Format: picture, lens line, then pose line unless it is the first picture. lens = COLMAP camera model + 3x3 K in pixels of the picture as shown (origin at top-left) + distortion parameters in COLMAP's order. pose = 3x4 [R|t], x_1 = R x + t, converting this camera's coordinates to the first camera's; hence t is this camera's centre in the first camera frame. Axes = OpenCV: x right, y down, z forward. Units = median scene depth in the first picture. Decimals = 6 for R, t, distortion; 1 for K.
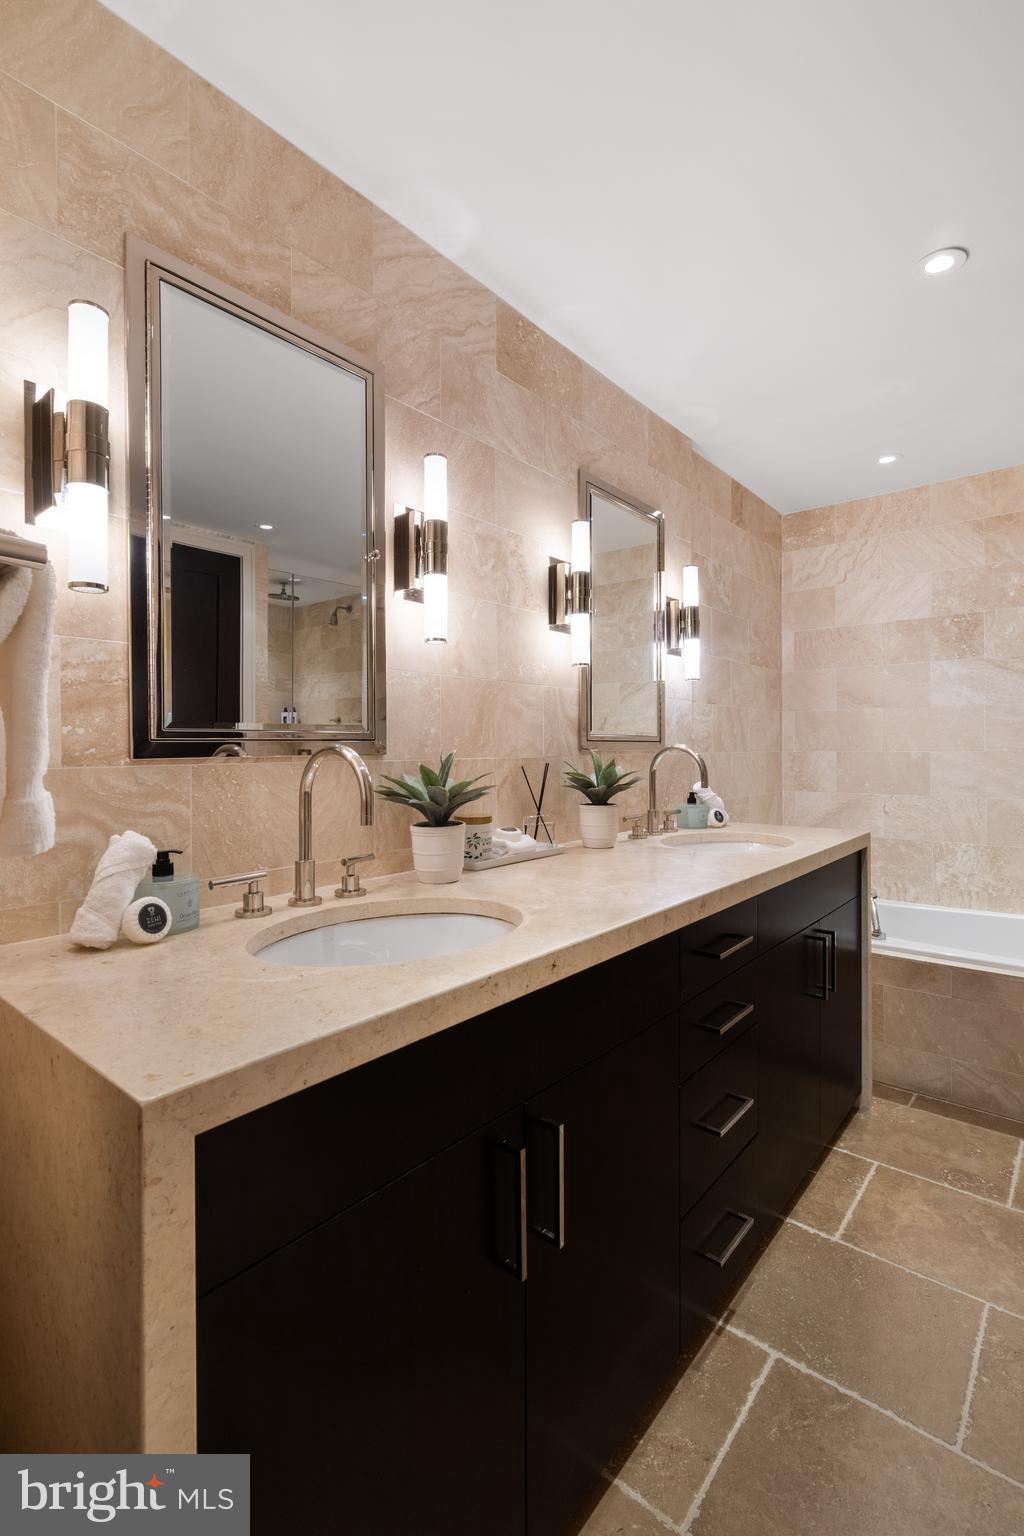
lens RADIAL K [[700.3, 0, 511.6], [0, 700.3, 751.4], [0, 0, 1]] dist [-0.003059, 0.001193]
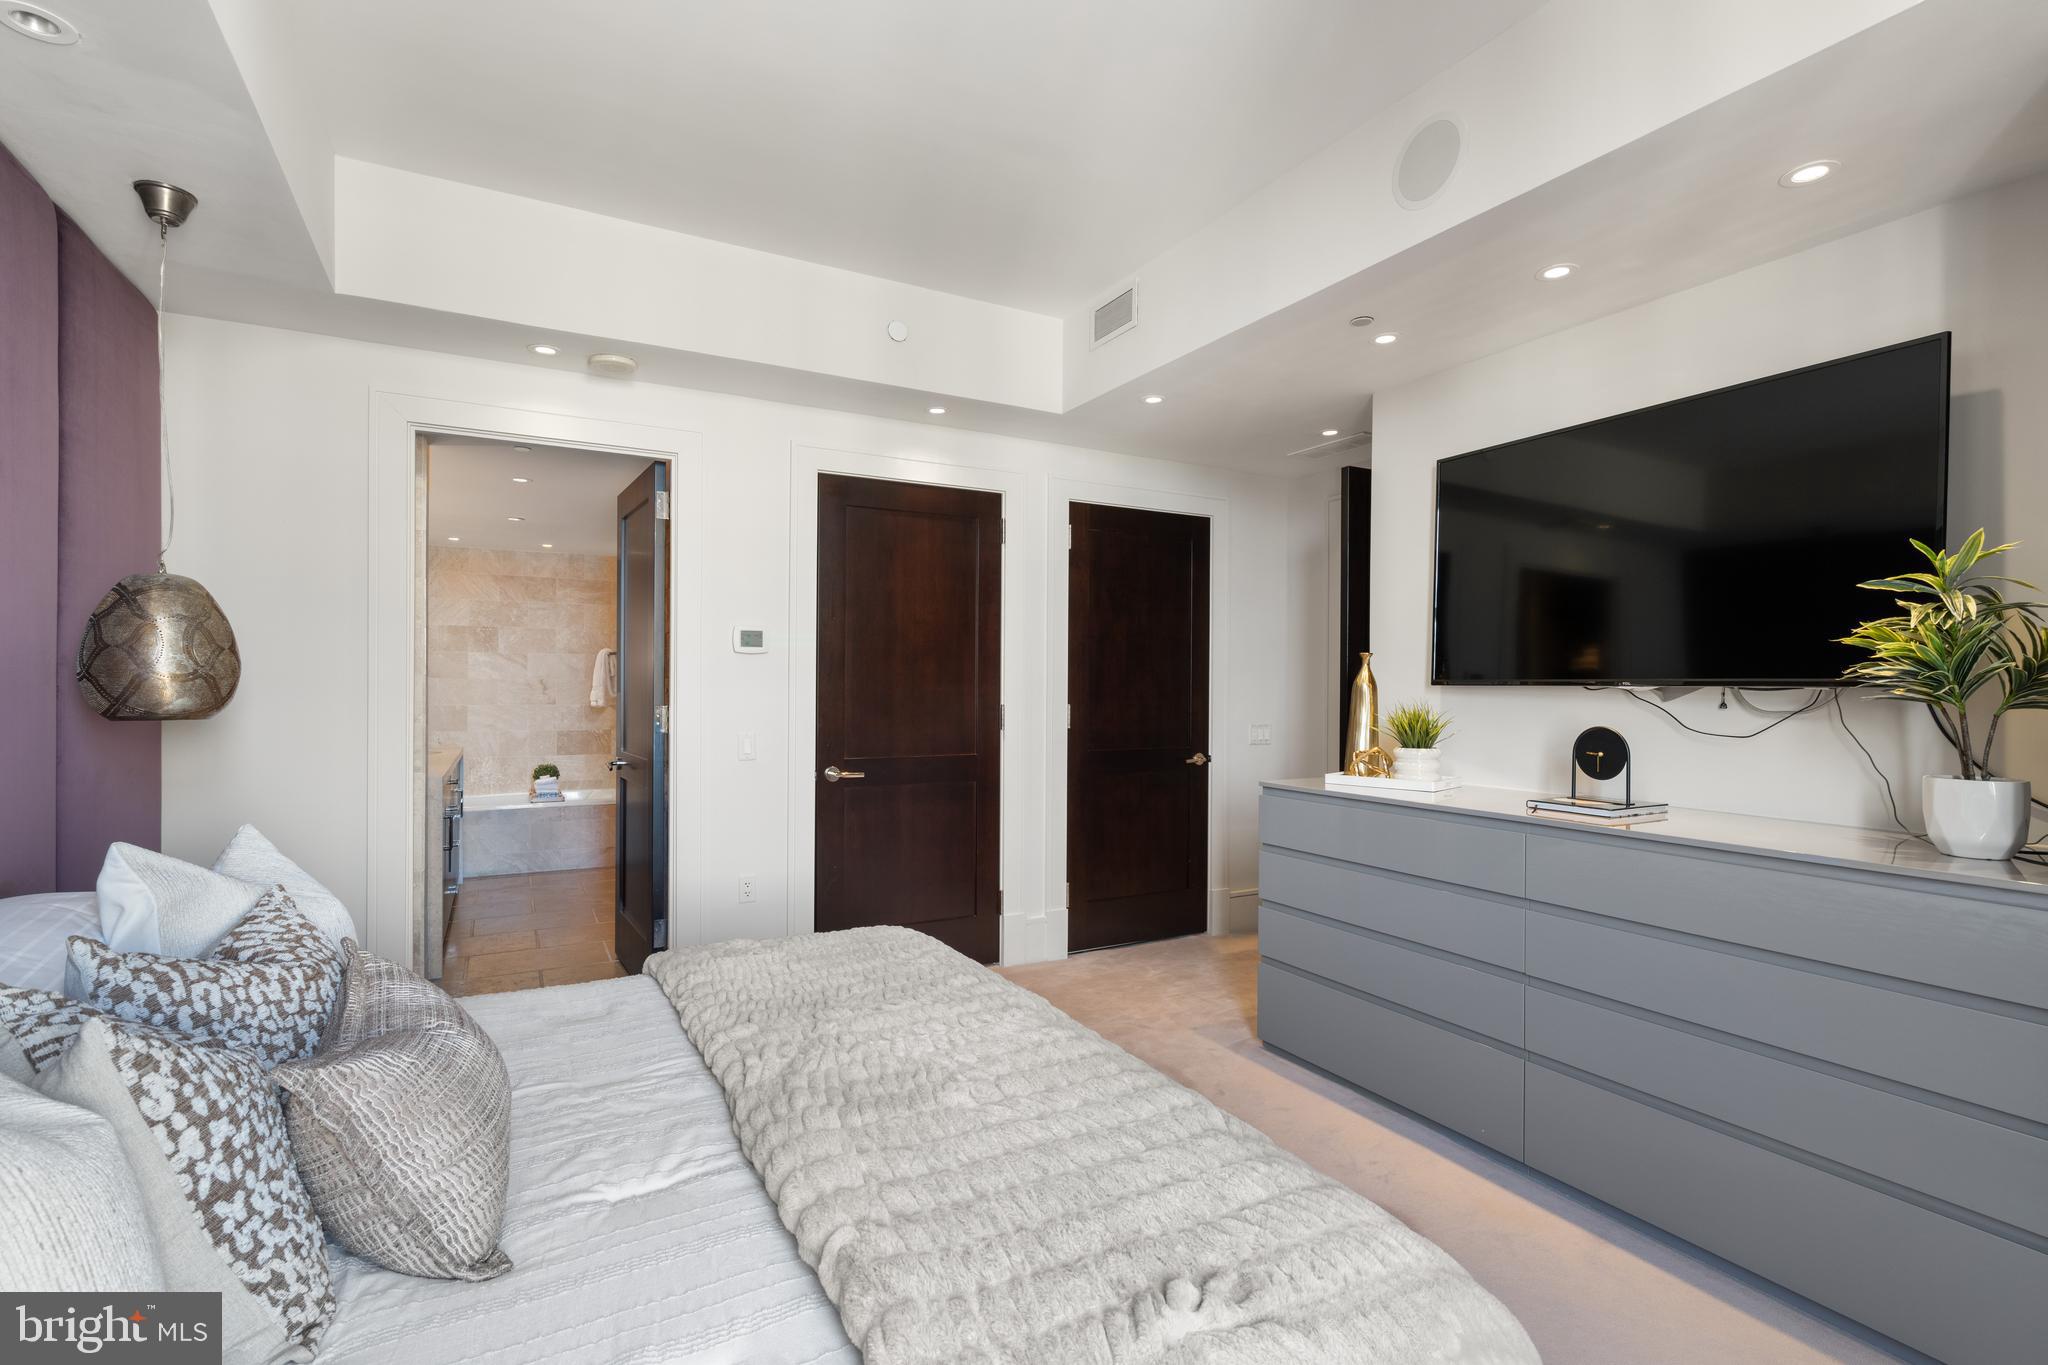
lens RADIAL K [[940.4, 0, 1022.7], [0, 940.4, 683.8], [0, 0, 1]] dist [-0.001253, 0.000261]
pose [[0.363442, 0.008381, 0.931579, -1.301062], [-0.005450, 0.999962, -0.006870, -0.053894], [-0.931601, -0.002580, 0.363473, -1.358320]]
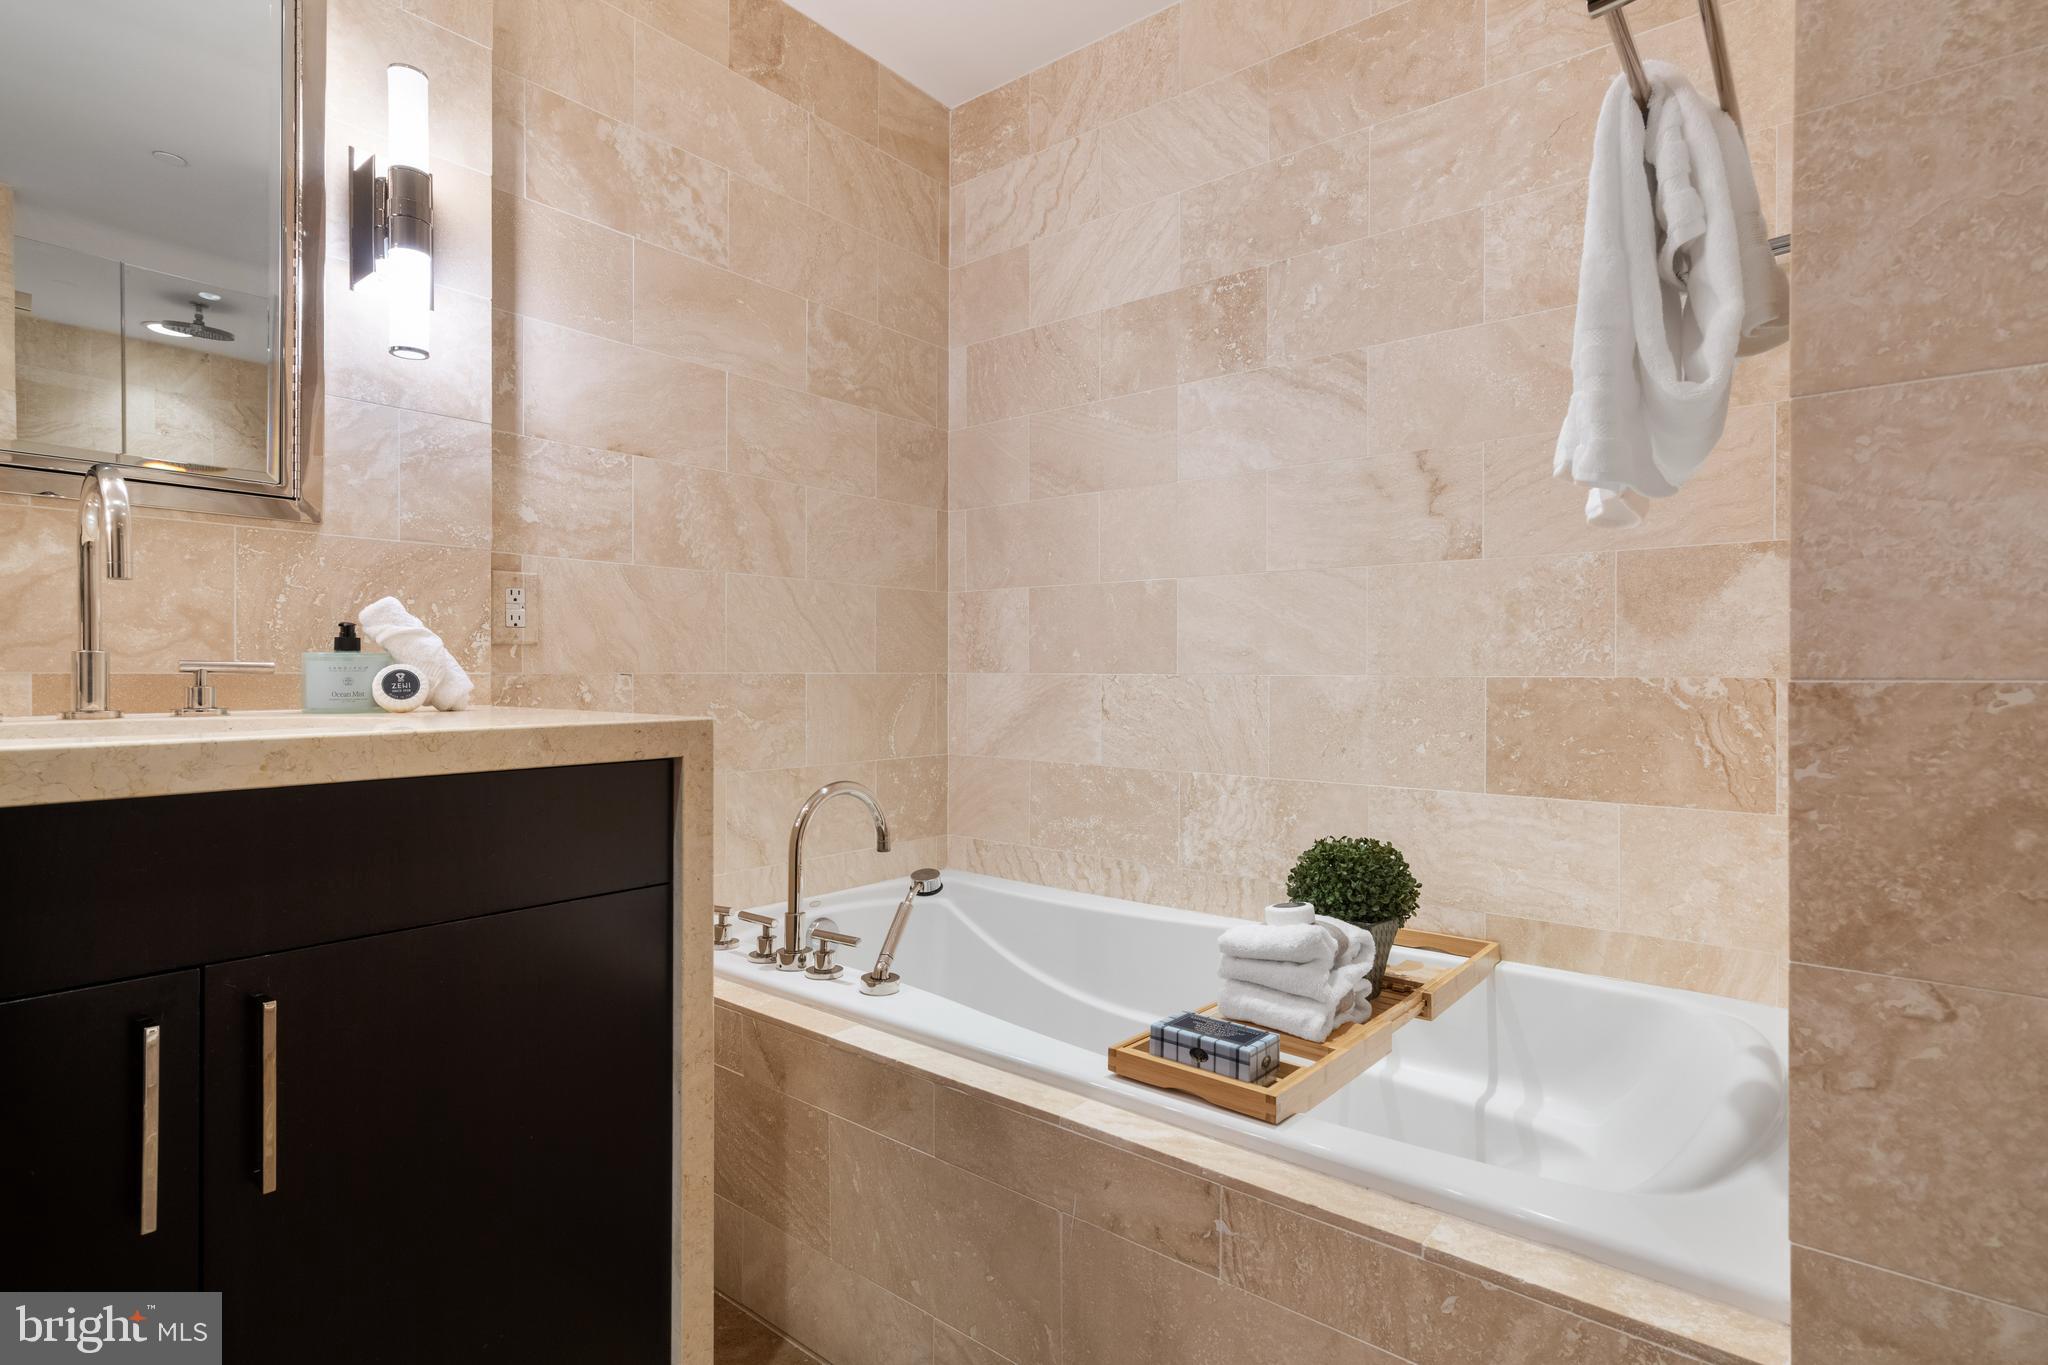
lens RADIAL K [[1008.7, 0, 1031.5], [0, 1008.7, 676.7], [0, 0, 1]] dist [0.000430, 0.000809]
pose [[0.999854, 0.008099, 0.015077, 0.619078], [-0.008091, 0.999967, -0.000546, 0.083794], [-0.015081, 0.000424, 0.999886, 0.416555]]
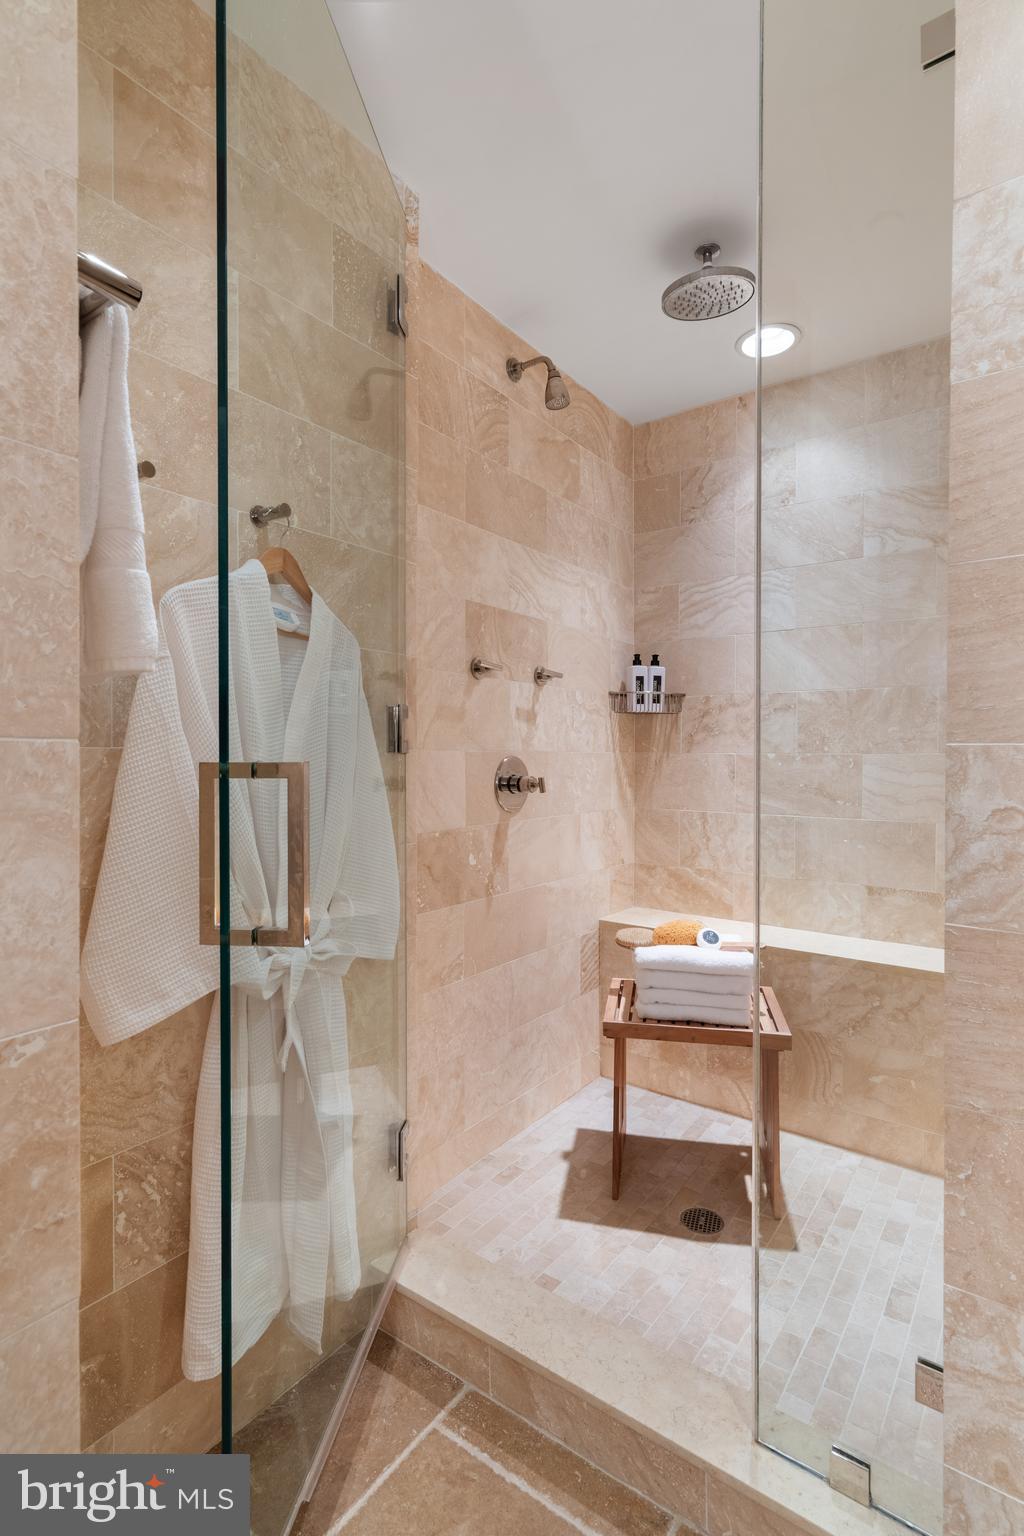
lens RADIAL K [[752.2, 0, 510.1], [0, 752.2, 755.6], [0, 0, 1]] dist [0.003468, -0.000873]
pose [[-0.072827, 0.005568, 0.997329, 0.659162], [0.003375, 0.999980, -0.005336, 0.008321], [-0.997339, 0.002977, -0.072844, 0.555750]]
